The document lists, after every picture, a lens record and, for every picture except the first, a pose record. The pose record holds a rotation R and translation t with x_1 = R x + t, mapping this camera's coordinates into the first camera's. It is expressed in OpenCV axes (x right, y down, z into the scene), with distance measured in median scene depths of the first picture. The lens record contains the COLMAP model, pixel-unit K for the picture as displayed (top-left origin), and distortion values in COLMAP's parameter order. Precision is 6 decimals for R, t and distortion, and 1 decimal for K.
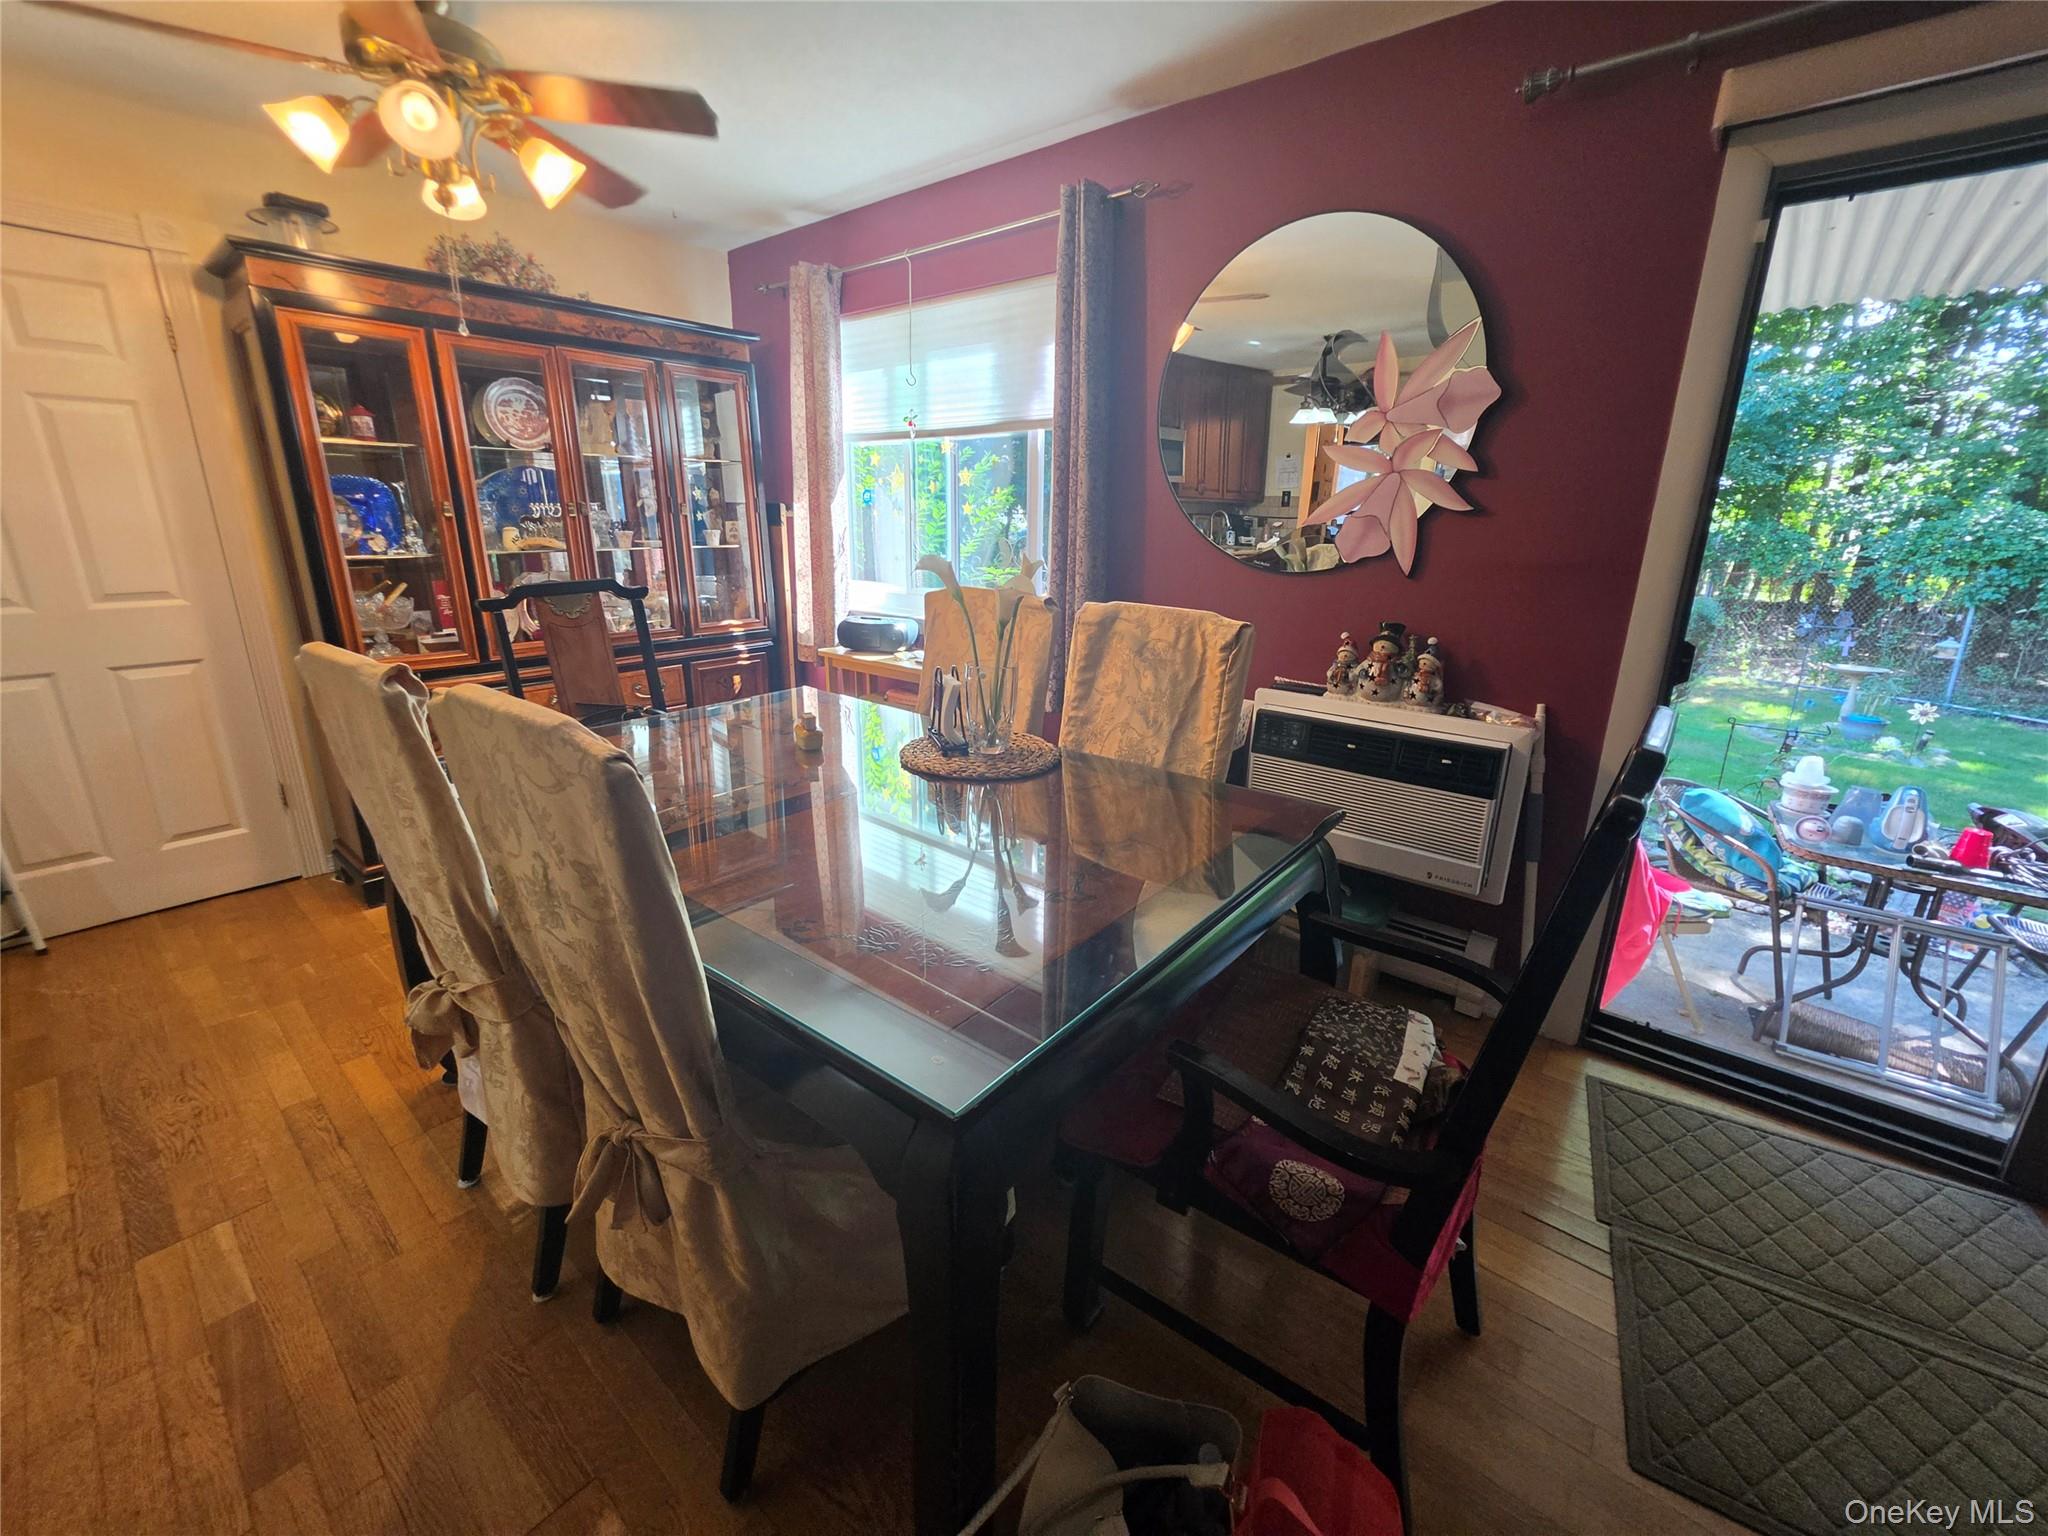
lens RADIAL K [[833.7, 0, 1038.1], [0, 833.7, 734.5], [0, 0, 1]] dist [-0.005815, 0.000607]
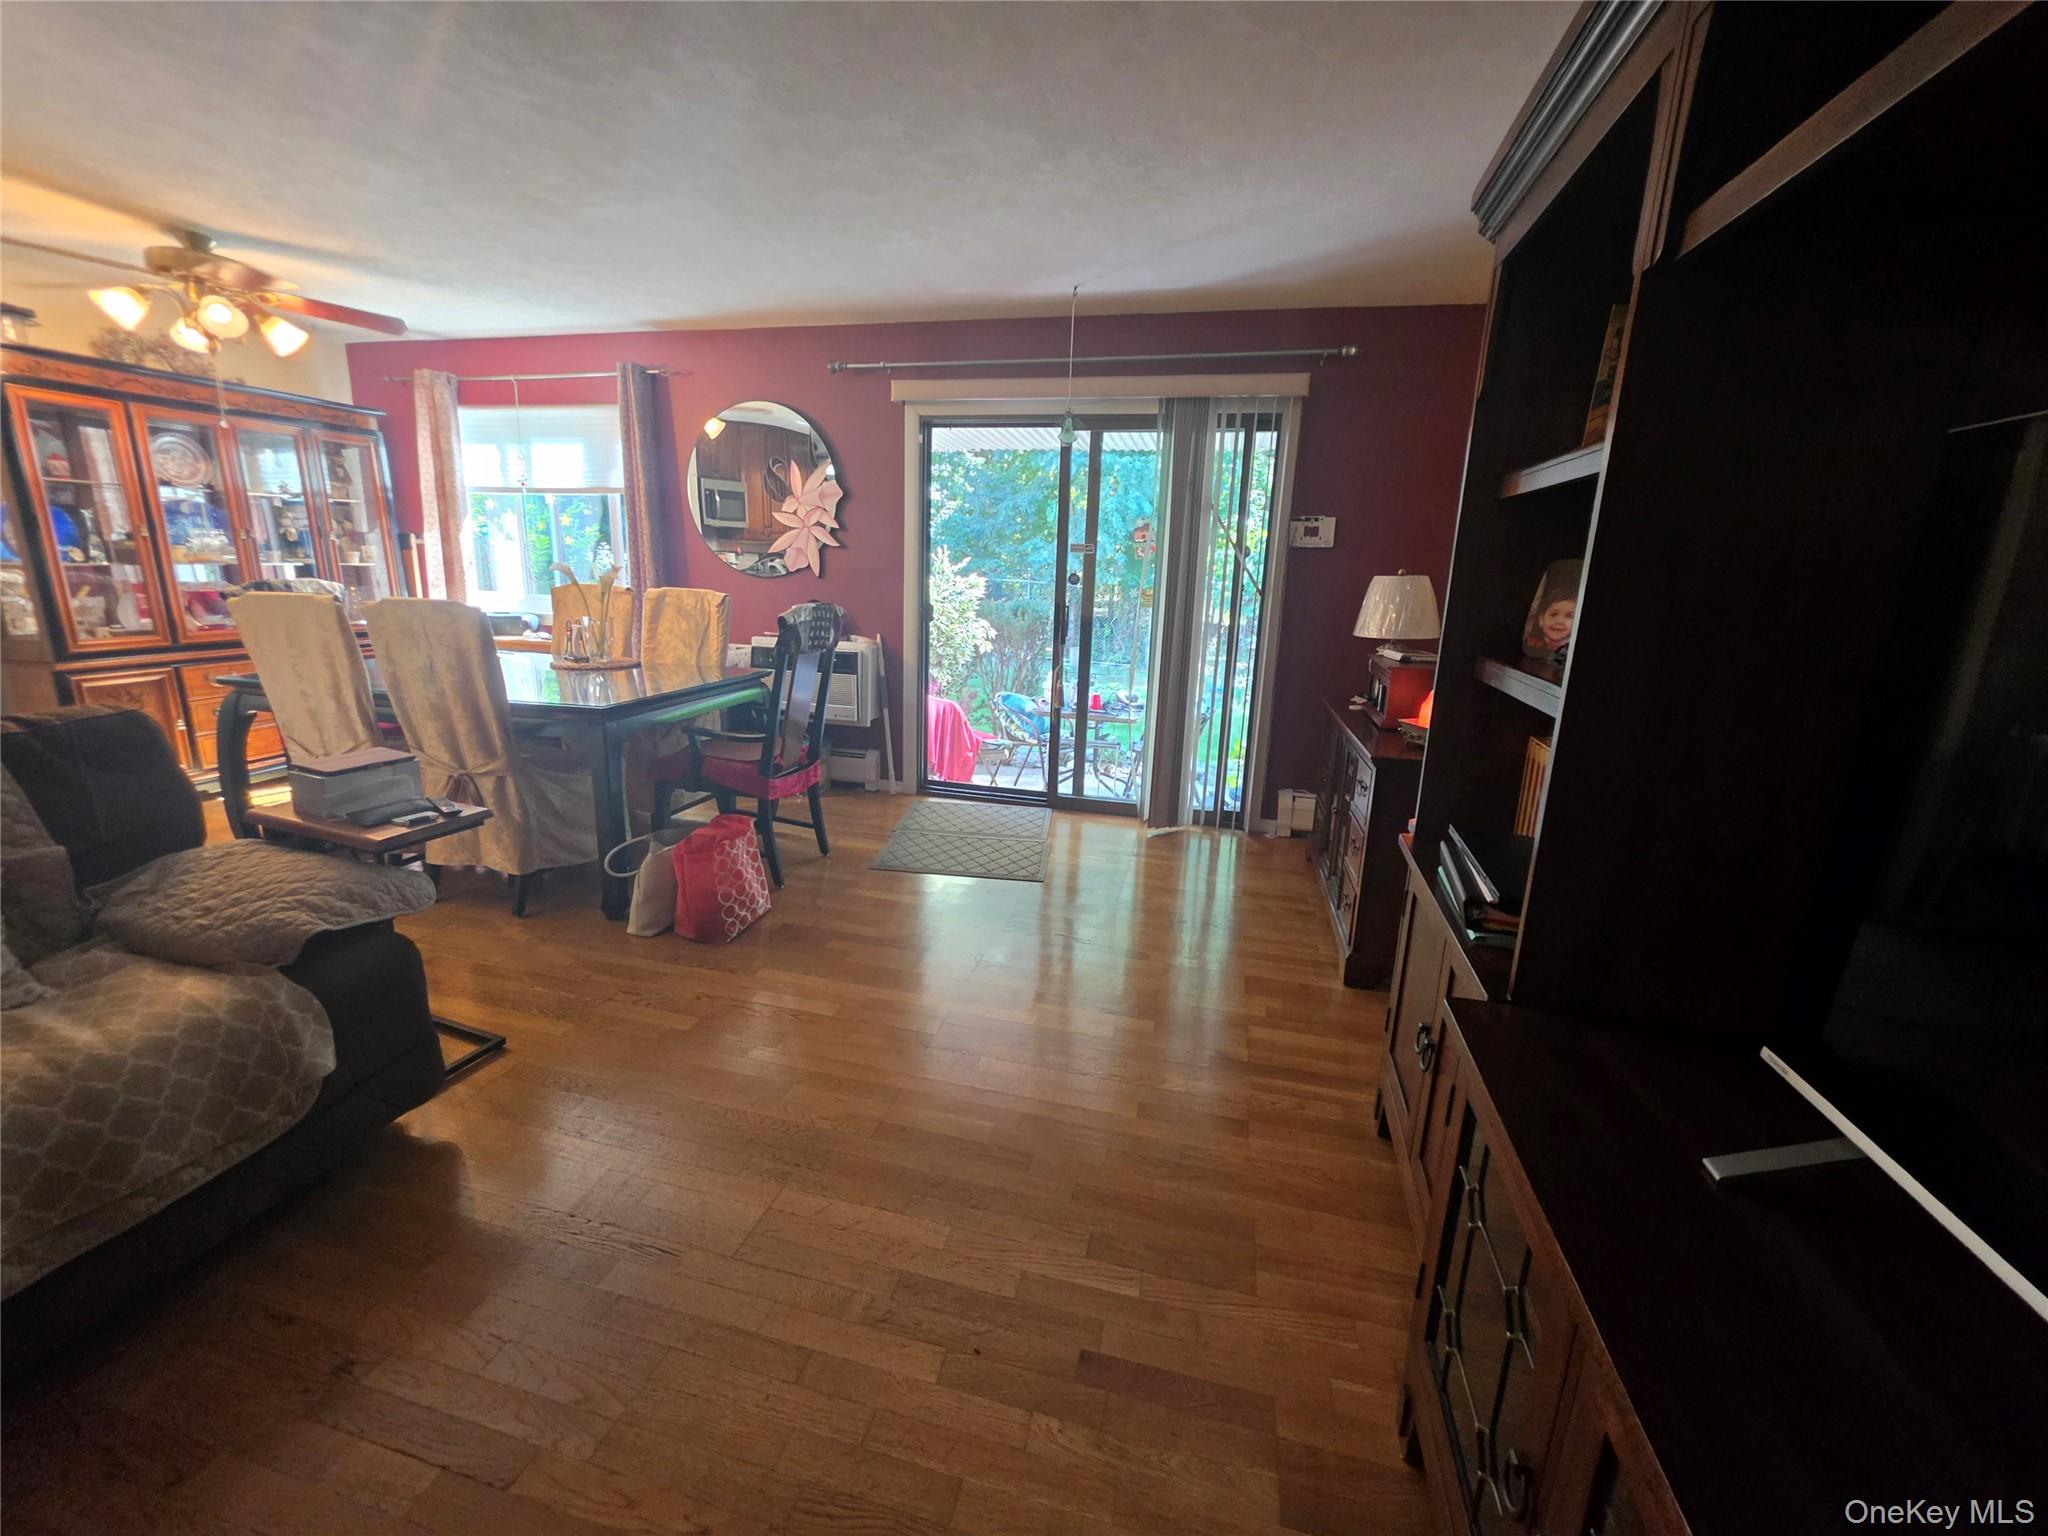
lens RADIAL K [[833.7, 0, 1022.0], [0, 833.7, 754.9], [0, 0, 1]] dist [-0.005815, 0.000607]
pose [[0.908035, -0.080093, 0.411167, 0.012764], [0.090239, 0.995906, -0.005291, 0.224595], [-0.409060, 0.041908, 0.911545, -0.787310]]
